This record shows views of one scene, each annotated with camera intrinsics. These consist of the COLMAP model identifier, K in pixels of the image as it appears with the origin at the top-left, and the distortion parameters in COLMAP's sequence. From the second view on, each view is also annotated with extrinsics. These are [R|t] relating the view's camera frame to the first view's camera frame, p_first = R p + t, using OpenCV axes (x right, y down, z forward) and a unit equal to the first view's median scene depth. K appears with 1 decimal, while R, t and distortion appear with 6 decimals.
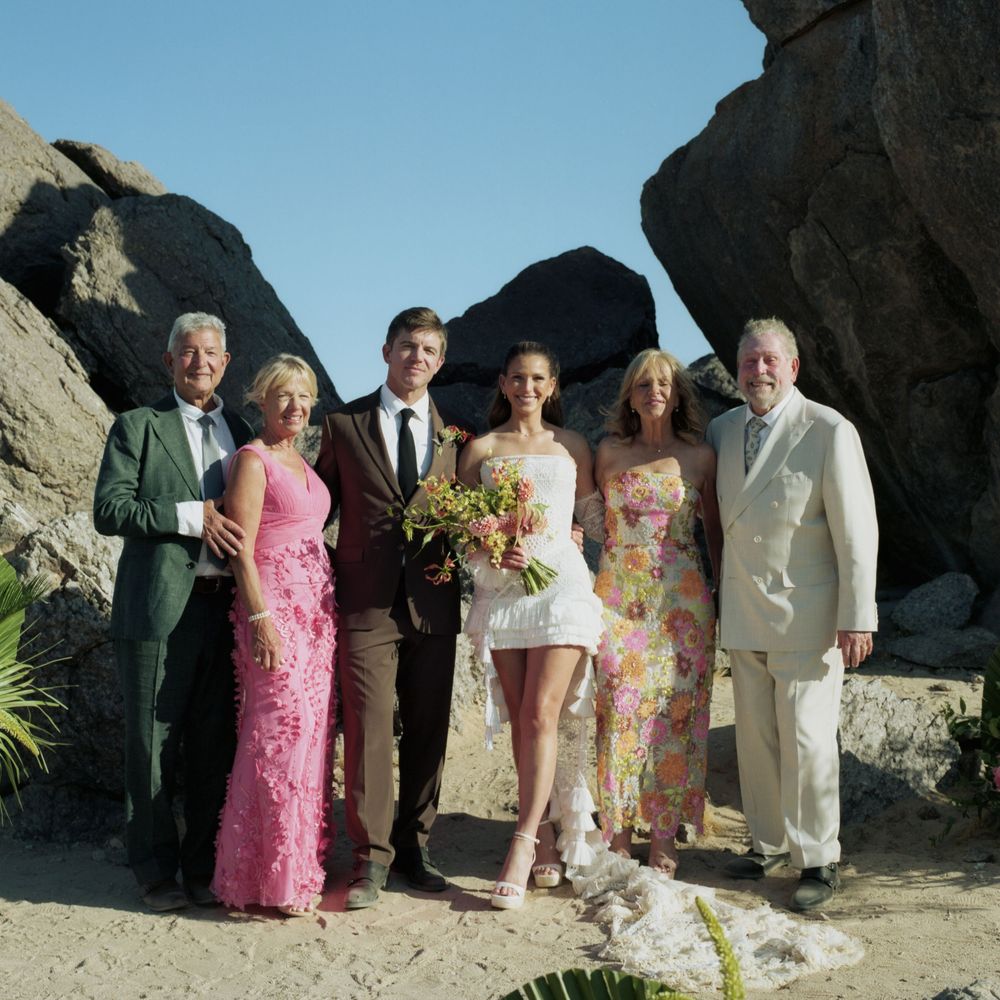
lens RADIAL K [[1520.1, 0, 500.0], [0, 1520.1, 500.0], [0, 0, 1]] dist [-0.073011, -0.077905]
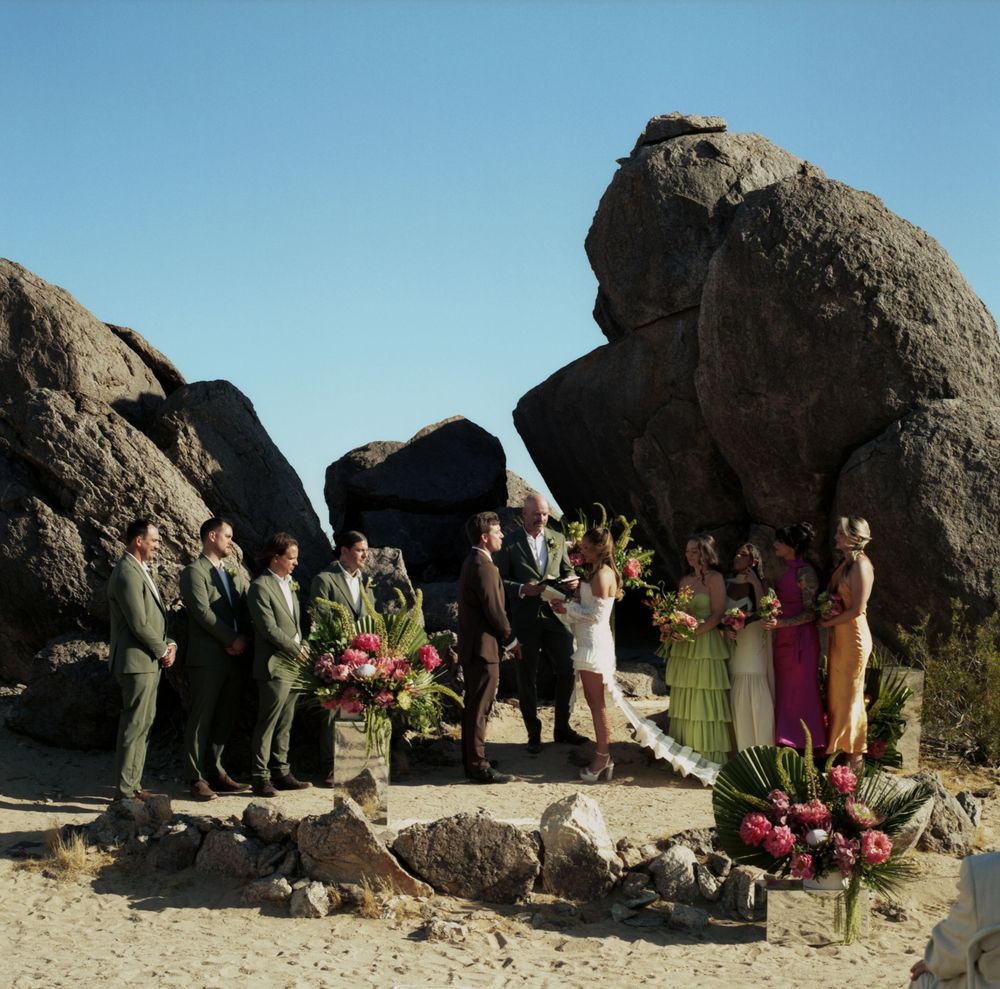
lens RADIAL K [[1651.7, 0, 500.0], [0, 1651.7, 494.5], [0, 0, 1]] dist [-0.000494, 0.036864]
pose [[0.965099, 0.037794, 0.259143, -0.445947], [-0.026450, 0.998539, -0.047122, -0.024309], [-0.260545, 0.038623, 0.964689, -0.774782]]
